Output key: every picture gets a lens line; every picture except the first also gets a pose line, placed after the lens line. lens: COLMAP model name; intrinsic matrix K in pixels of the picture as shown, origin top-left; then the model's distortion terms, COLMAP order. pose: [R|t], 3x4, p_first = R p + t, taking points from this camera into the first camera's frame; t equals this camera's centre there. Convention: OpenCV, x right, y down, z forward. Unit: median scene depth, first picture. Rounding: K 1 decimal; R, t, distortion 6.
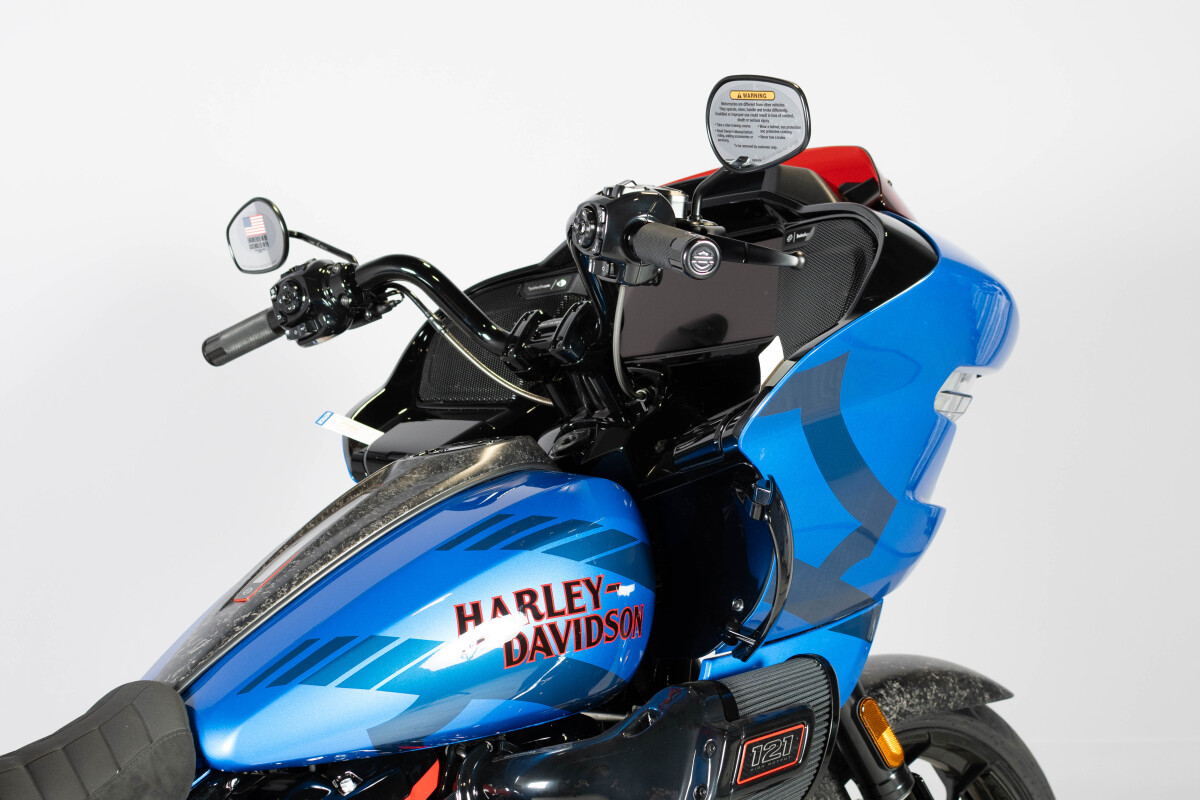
lens RADIAL K [[2044.1, 0, 624.2], [0, 2044.1, 401.6], [0, 0, 1]] dist [-0.033289, 0.002271]
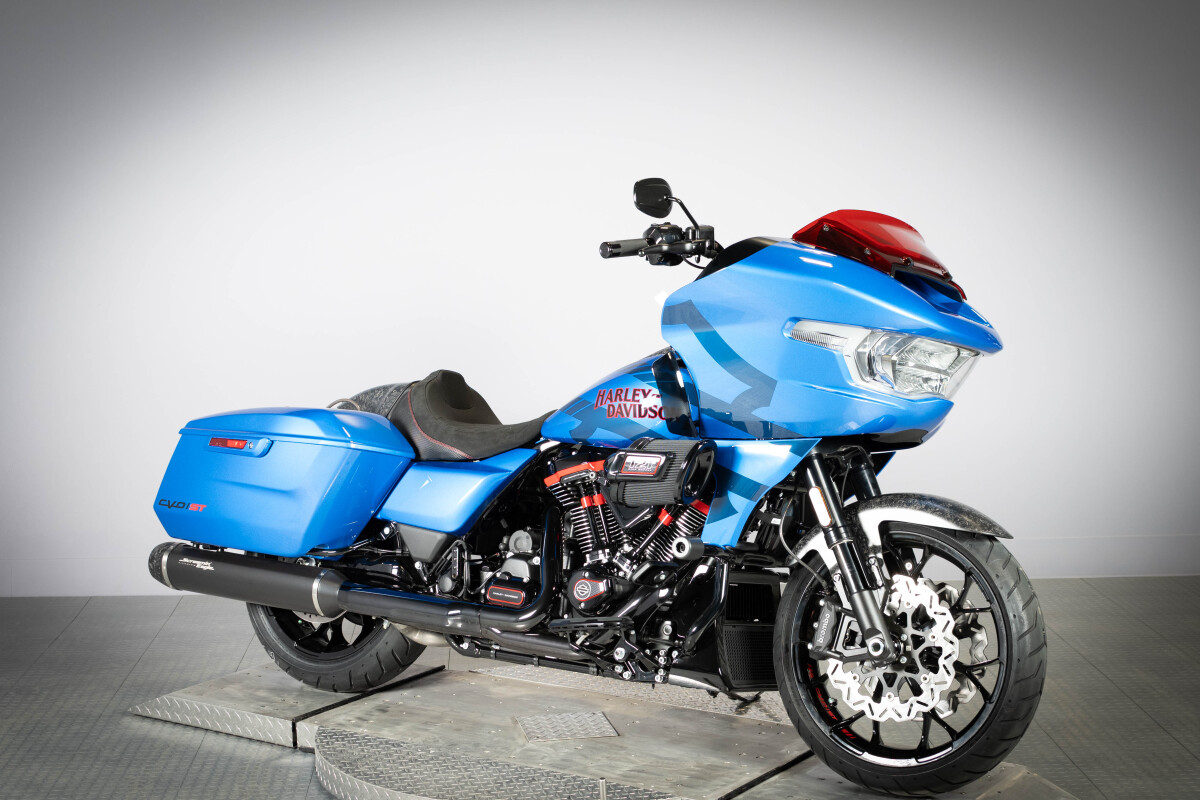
lens RADIAL K [[2072.2, 0, 643.1], [0, 2072.2, 366.6], [0, 0, 1]] dist [-0.002160, -0.016158]
pose [[0.275742, 0.067158, -0.958883, 2.327421], [-0.120101, 0.992146, 0.034950, -0.025361], [0.953699, 0.105526, 0.281643, 0.308239]]
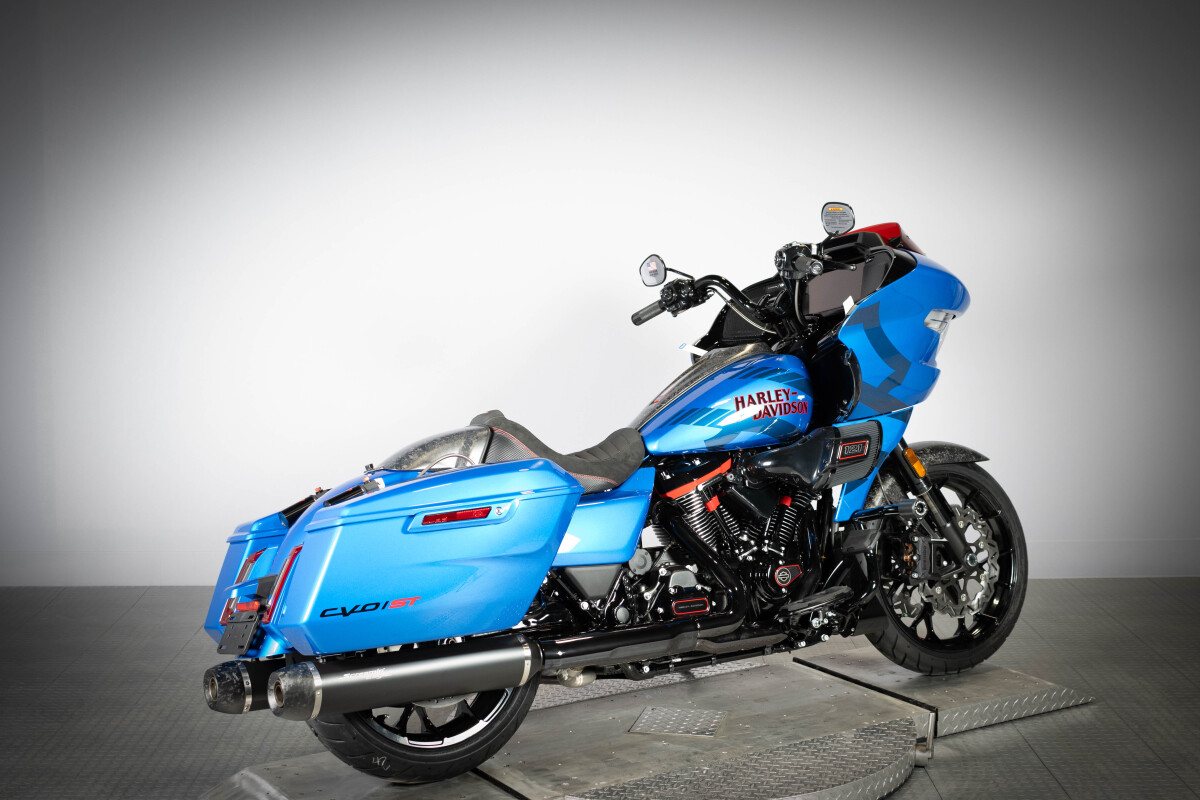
lens RADIAL K [[1829.6, 0, 600.0], [0, 1829.6, 400.0], [0, 0, 1]] dist [0.006119, 0.033702]
pose [[0.983579, -0.031347, -0.177737, 0.172468], [0.027977, 0.999379, -0.021434, 0.146052], [0.178299, 0.016109, 0.983845, -1.422268]]
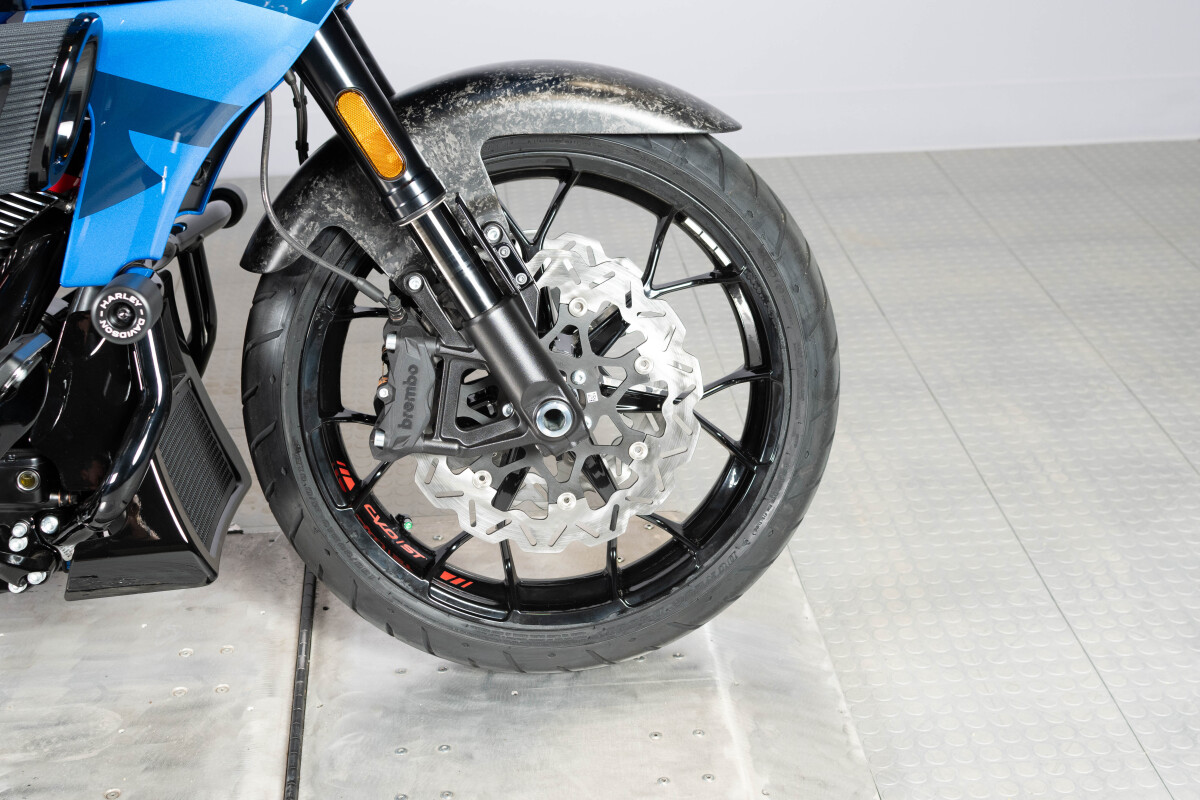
lens RADIAL K [[1829.6, 0, 600.0], [0, 1829.6, 400.0], [0, 0, 1]] dist [0.006119, 0.033702]
pose [[0.809258, 0.207323, -0.549653, 0.750172], [-0.038767, 0.952462, 0.302181, 0.040743], [0.586173, -0.223234, 0.778824, 0.522513]]
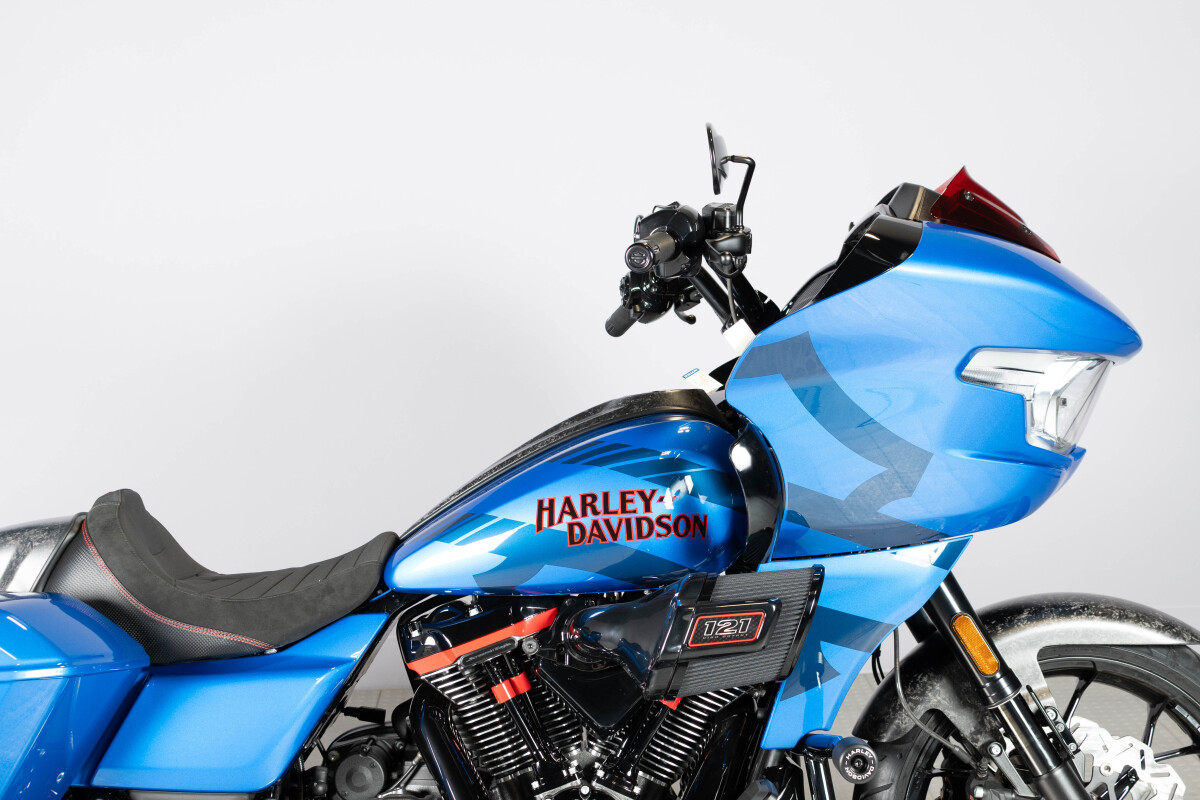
lens RADIAL K [[1829.6, 0, 600.0], [0, 1829.6, 400.0], [0, 0, 1]] dist [0.006119, 0.033702]
pose [[0.770035, 0.045351, -0.636388, 0.756237], [-0.031853, 0.998959, 0.032646, -0.015236], [0.637207, -0.004868, 0.770678, 0.016150]]
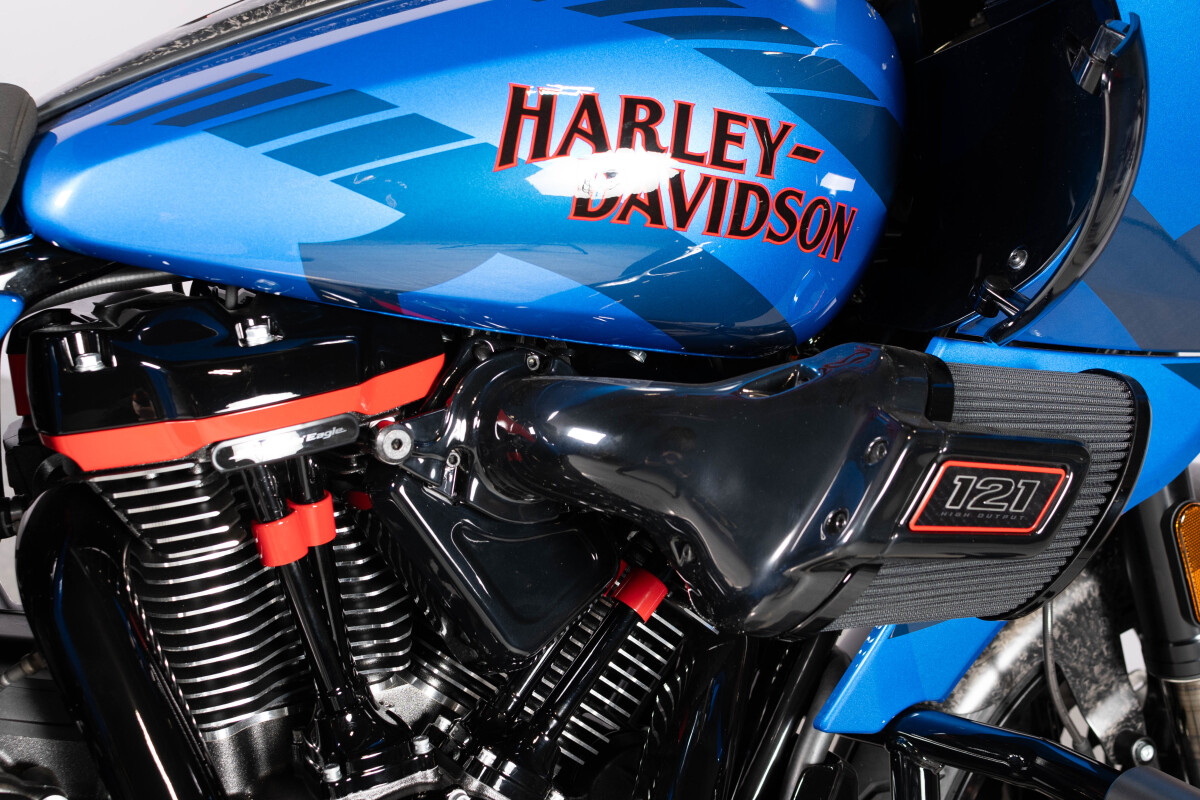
lens RADIAL K [[1829.6, 0, 600.0], [0, 1829.6, 400.0], [0, 0, 1]] dist [0.006119, 0.033702]
pose [[0.936821, 0.275737, -0.215256, 0.071316], [-0.257292, 0.960049, 0.110030, 0.117527], [0.236996, -0.047694, 0.970339, 0.489794]]
